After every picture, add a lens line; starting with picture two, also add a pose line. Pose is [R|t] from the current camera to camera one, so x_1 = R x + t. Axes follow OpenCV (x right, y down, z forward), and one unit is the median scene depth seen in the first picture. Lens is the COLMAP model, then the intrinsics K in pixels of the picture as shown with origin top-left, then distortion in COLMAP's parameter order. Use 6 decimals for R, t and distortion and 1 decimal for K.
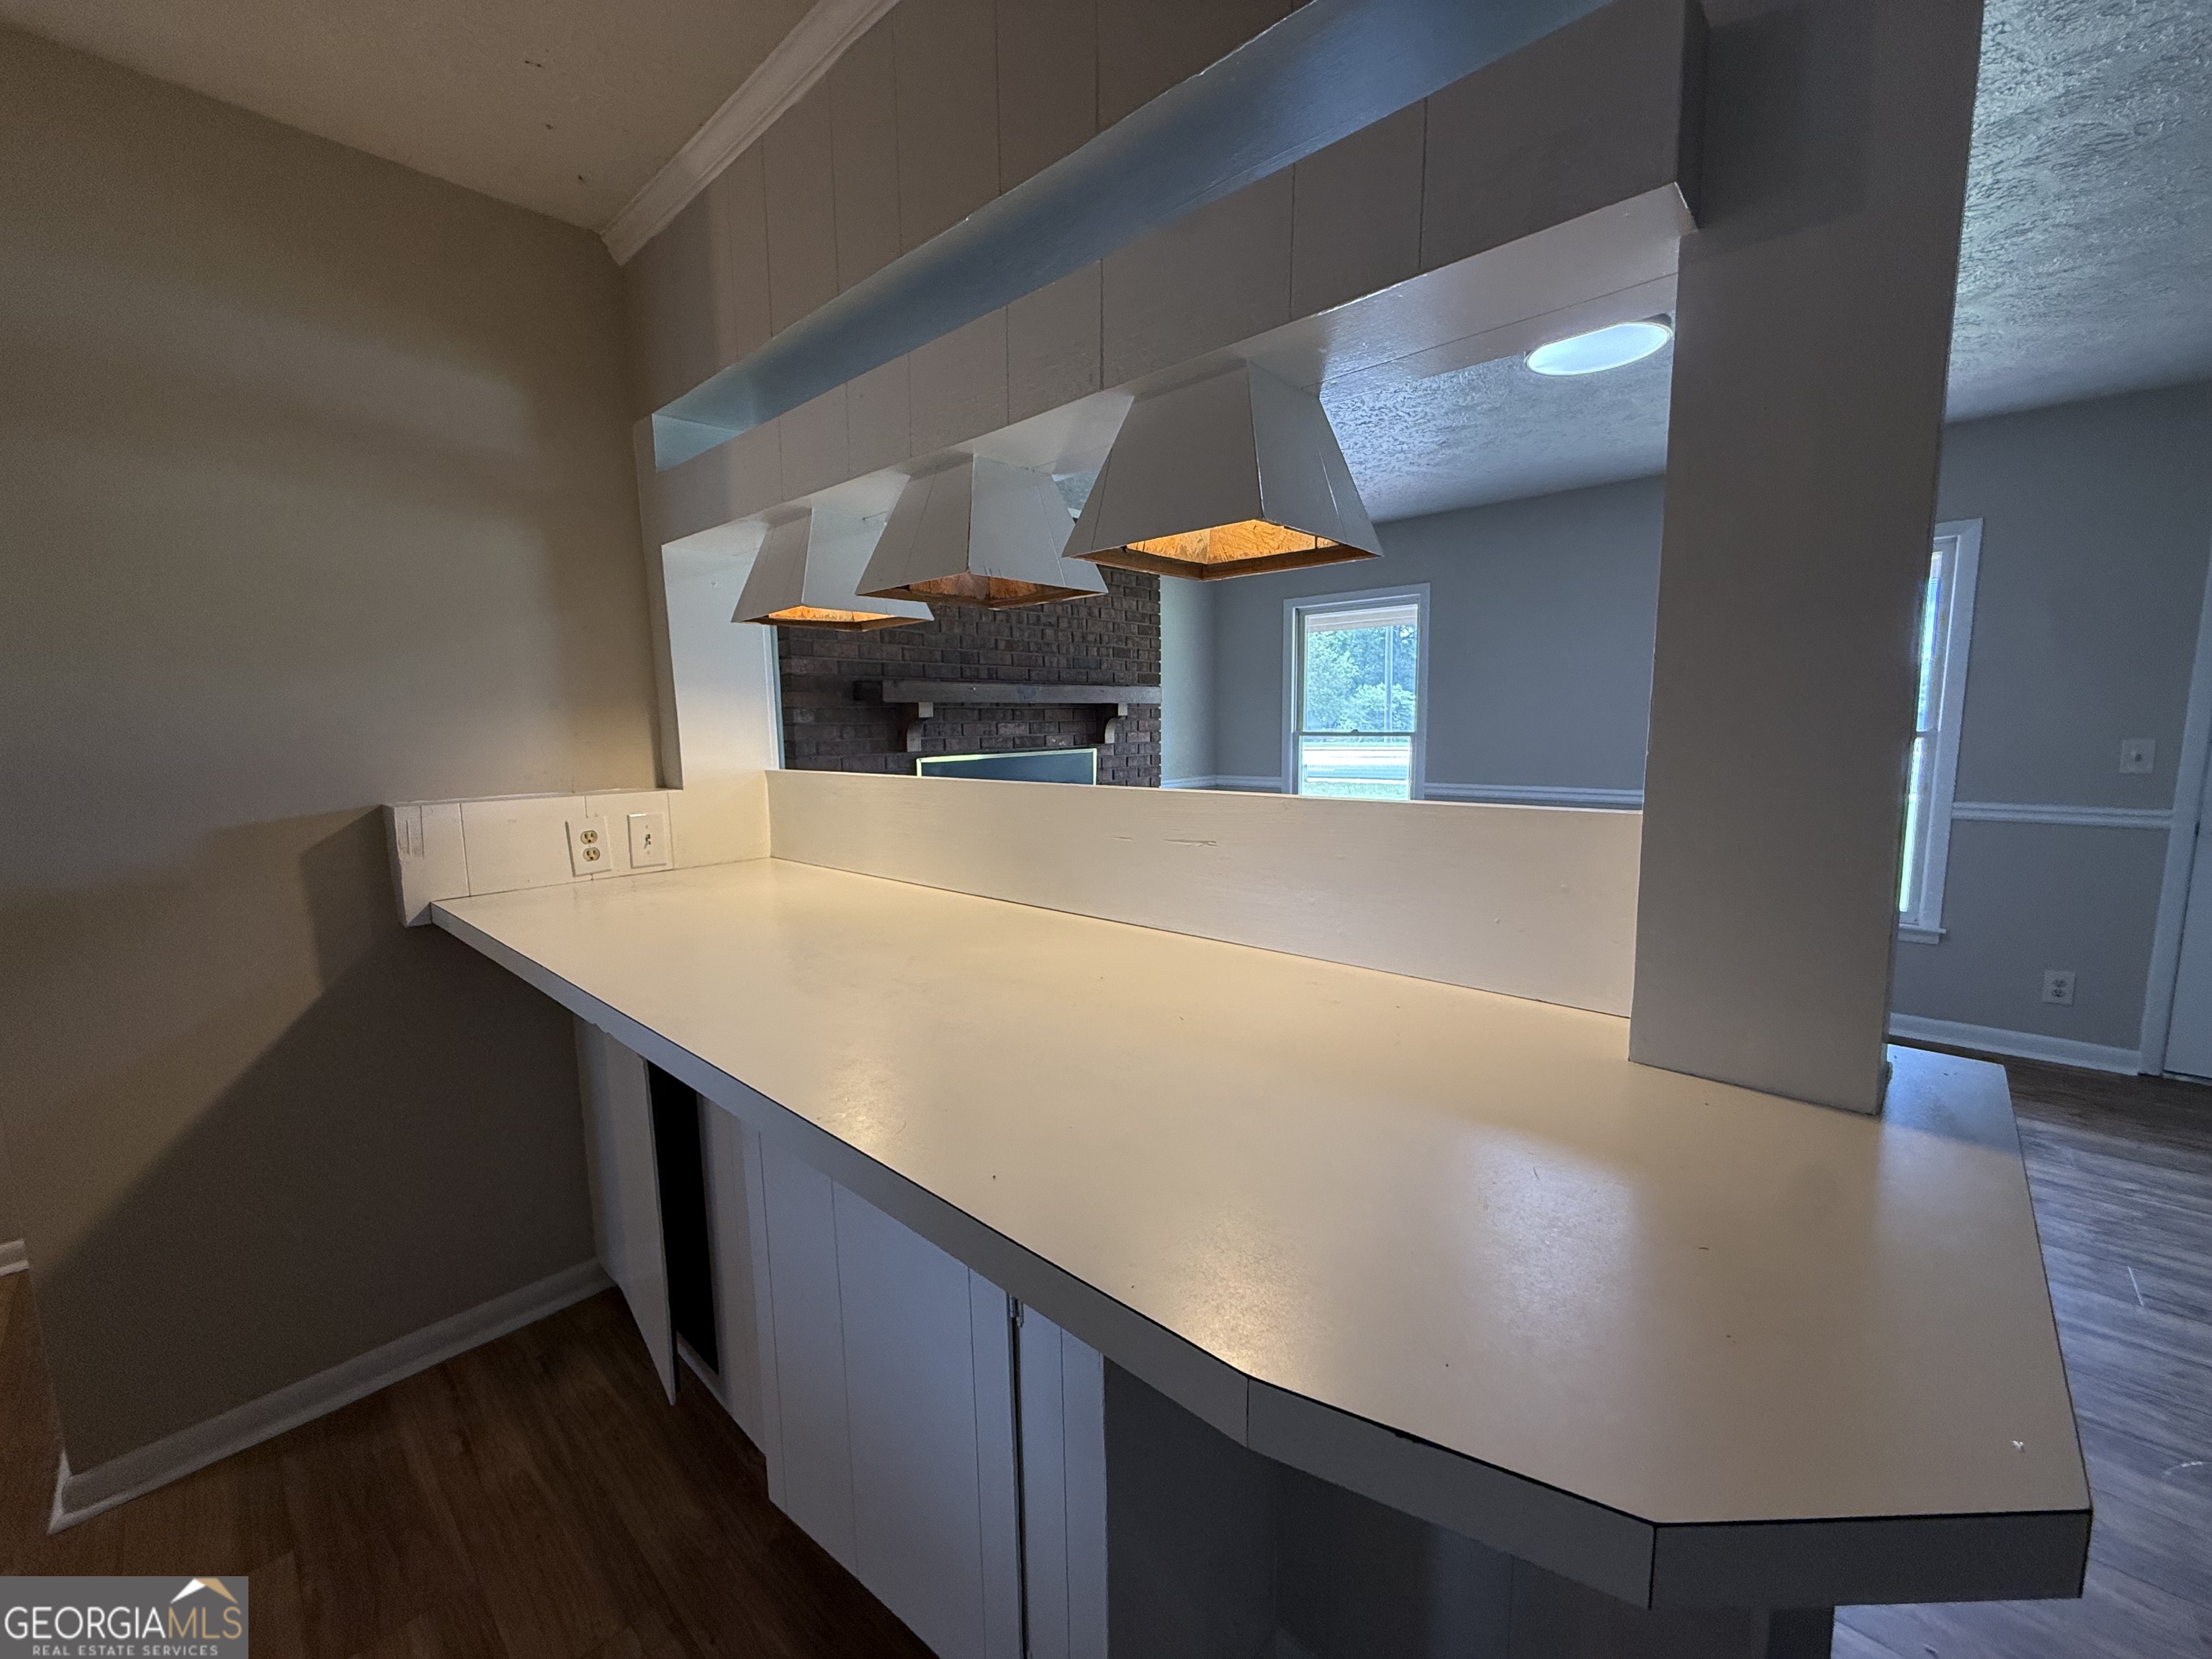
lens RADIAL K [[882.4, 0, 1104.1], [0, 882.4, 833.4], [0, 0, 1]] dist [0.002154, -0.000547]
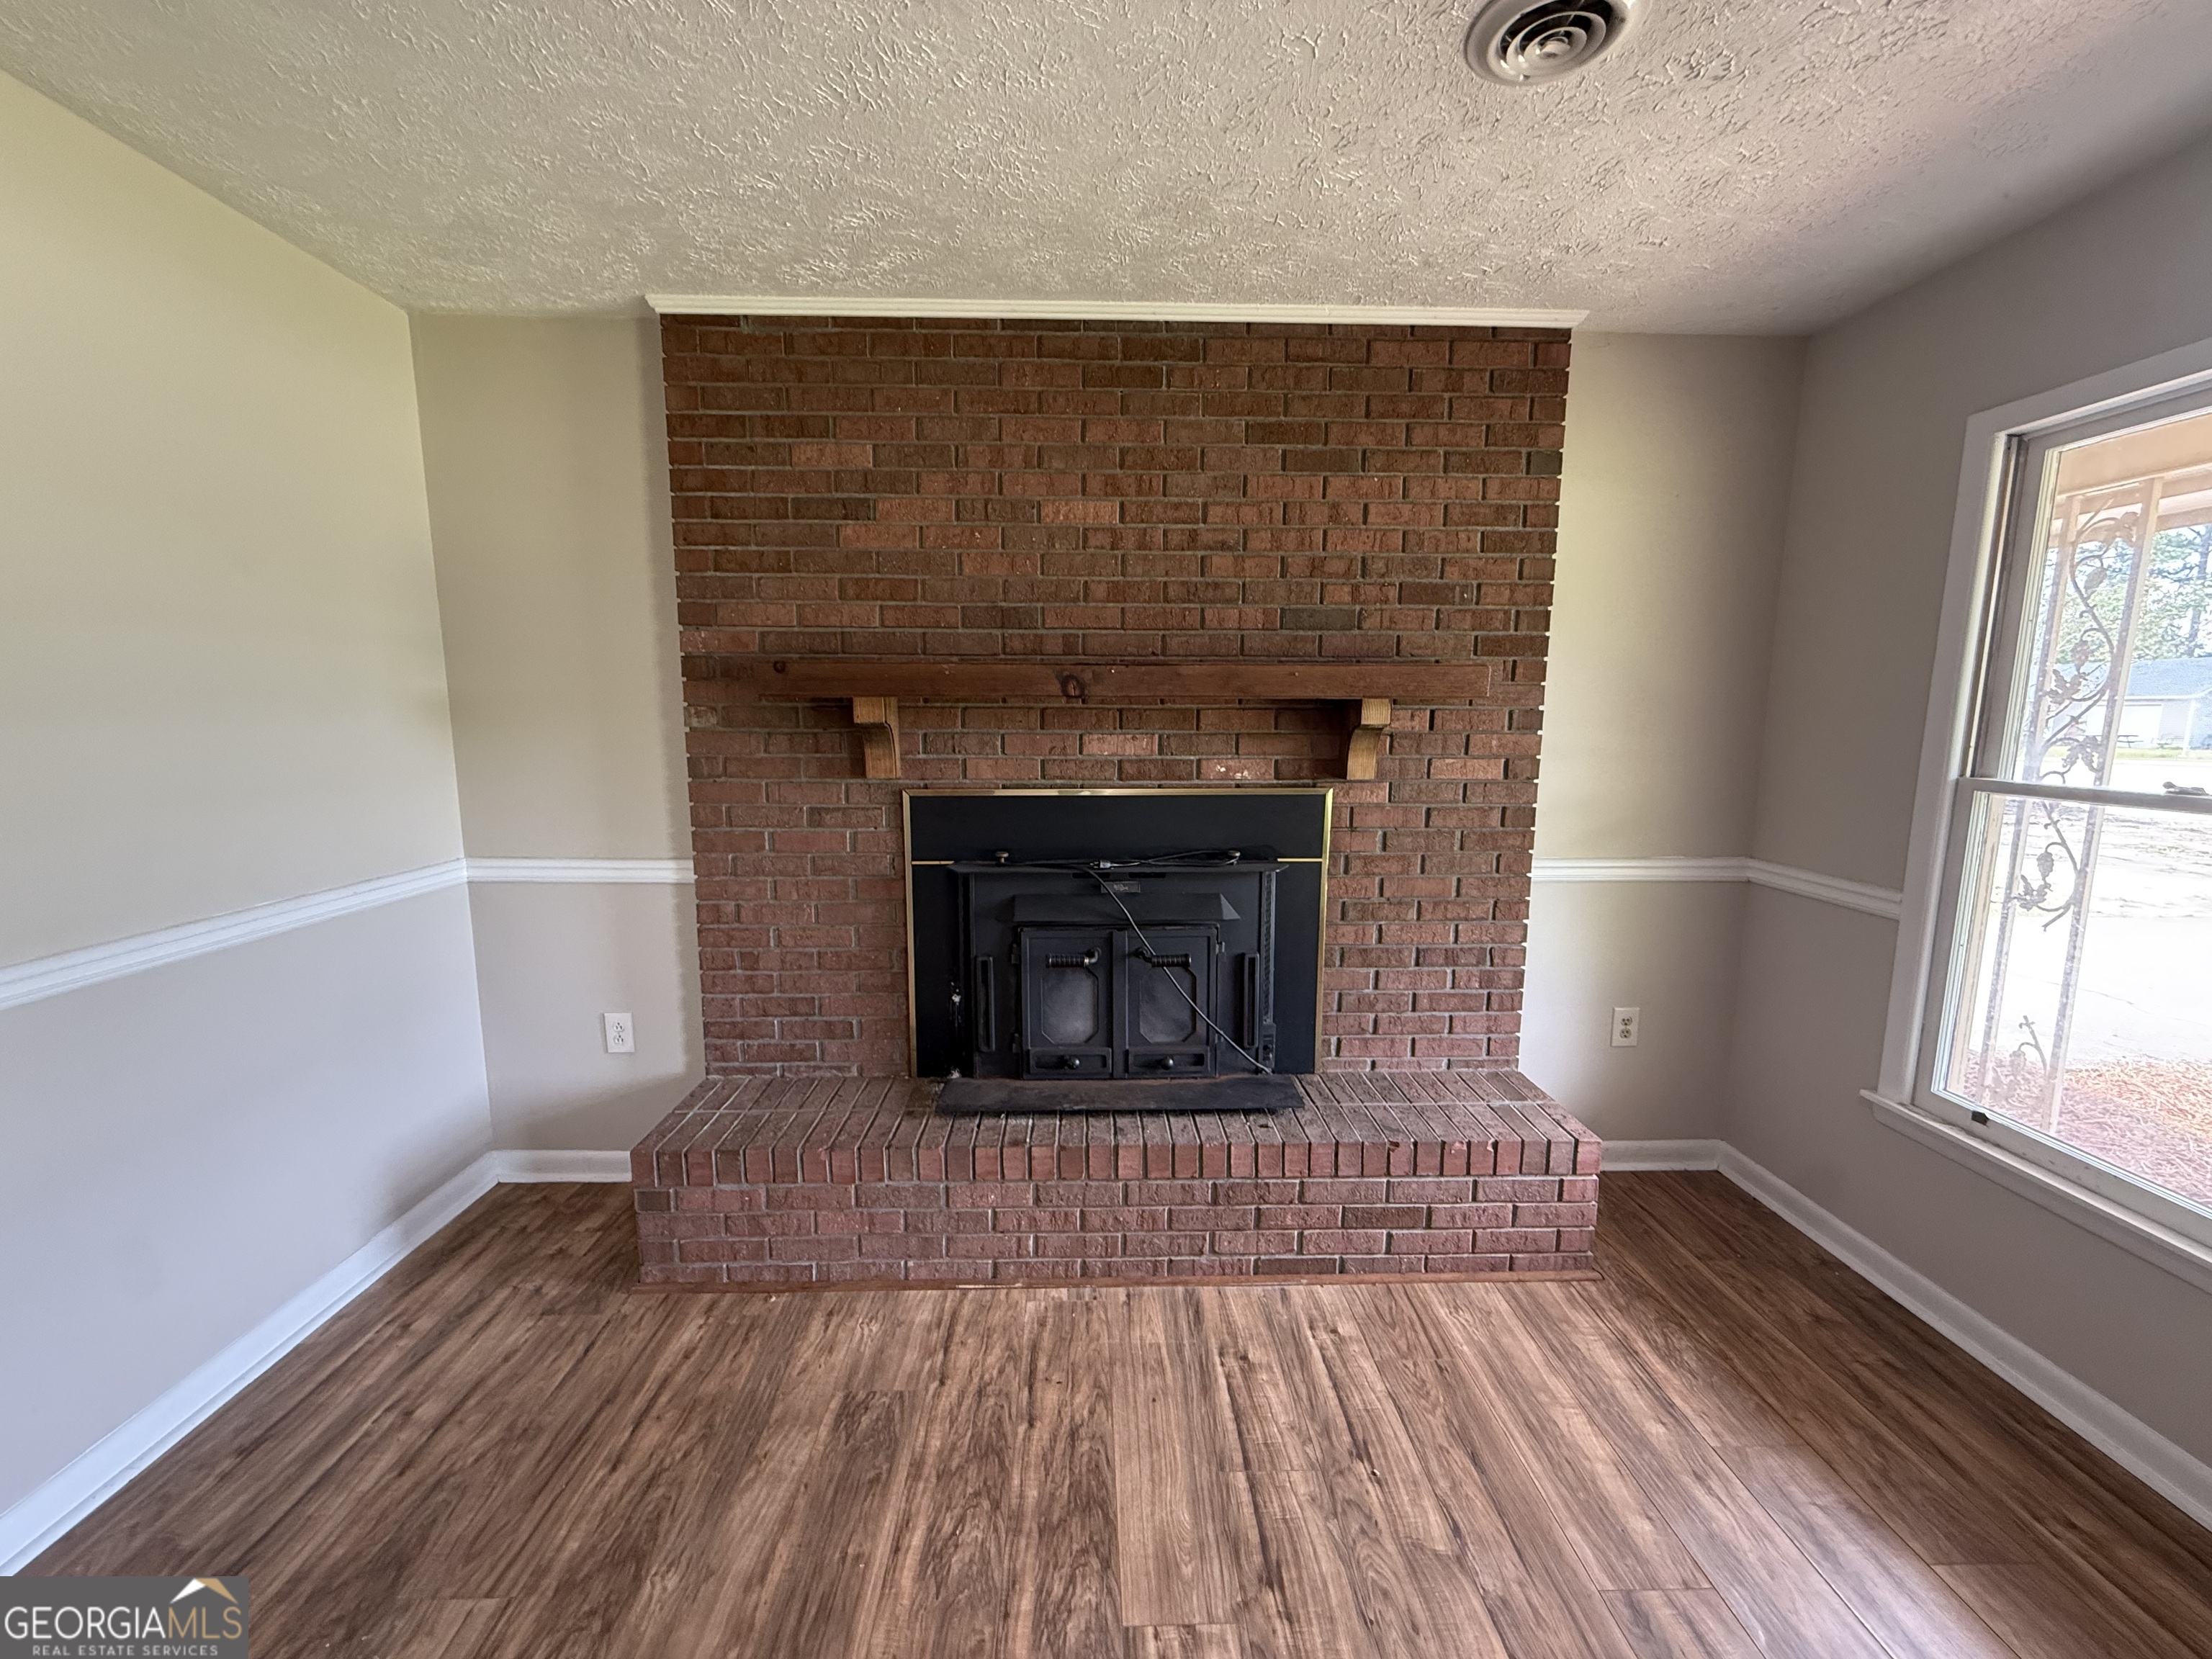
lens RADIAL K [[883.6, 0, 1103.9], [0, 883.6, 831.2], [0, 0, 1]] dist [-0.000418, -0.000495]
pose [[0.700476, 0.117797, -0.703888, 0.266952], [-0.105125, 0.992556, 0.061490, -0.092446], [0.705891, 0.030924, 0.707645, 0.572759]]
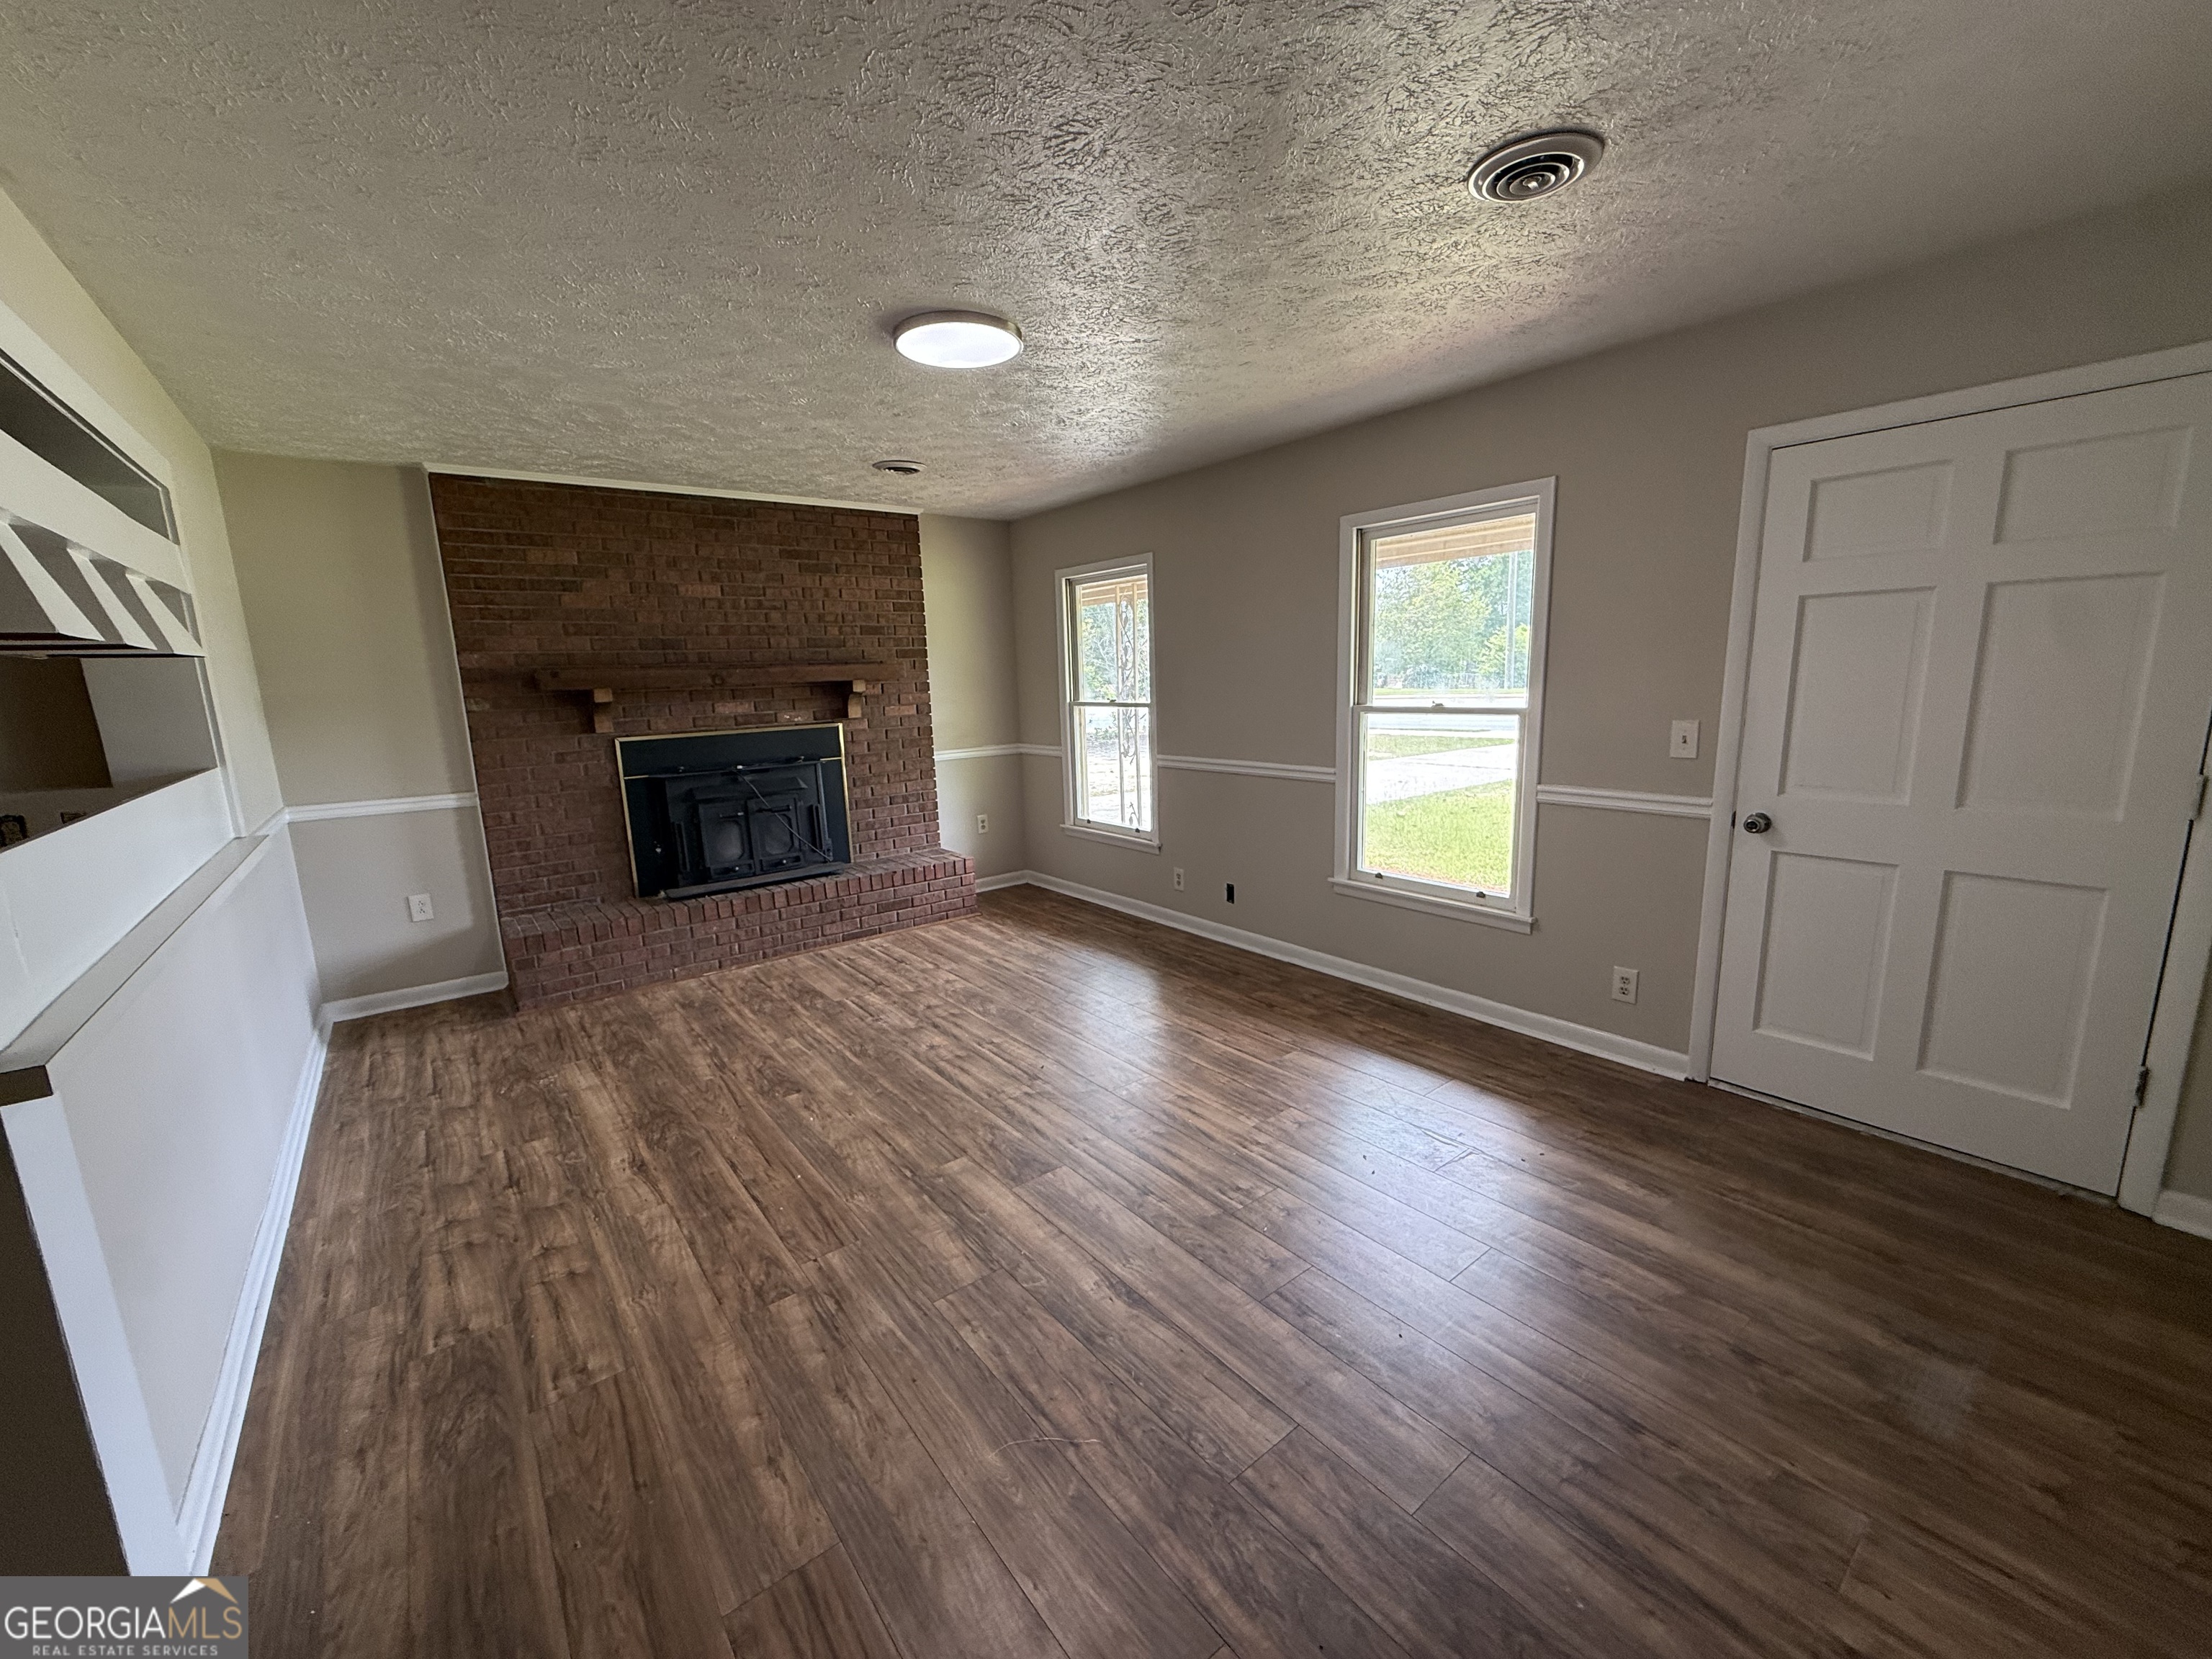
lens RADIAL K [[882.4, 0, 1104.1], [0, 882.4, 833.4], [0, 0, 1]] dist [0.002154, -0.000547]
pose [[0.987486, 0.011881, -0.157261, 0.487211], [-0.002790, 0.998318, 0.057906, -0.027289], [0.157684, -0.056742, 0.985858, -0.001914]]
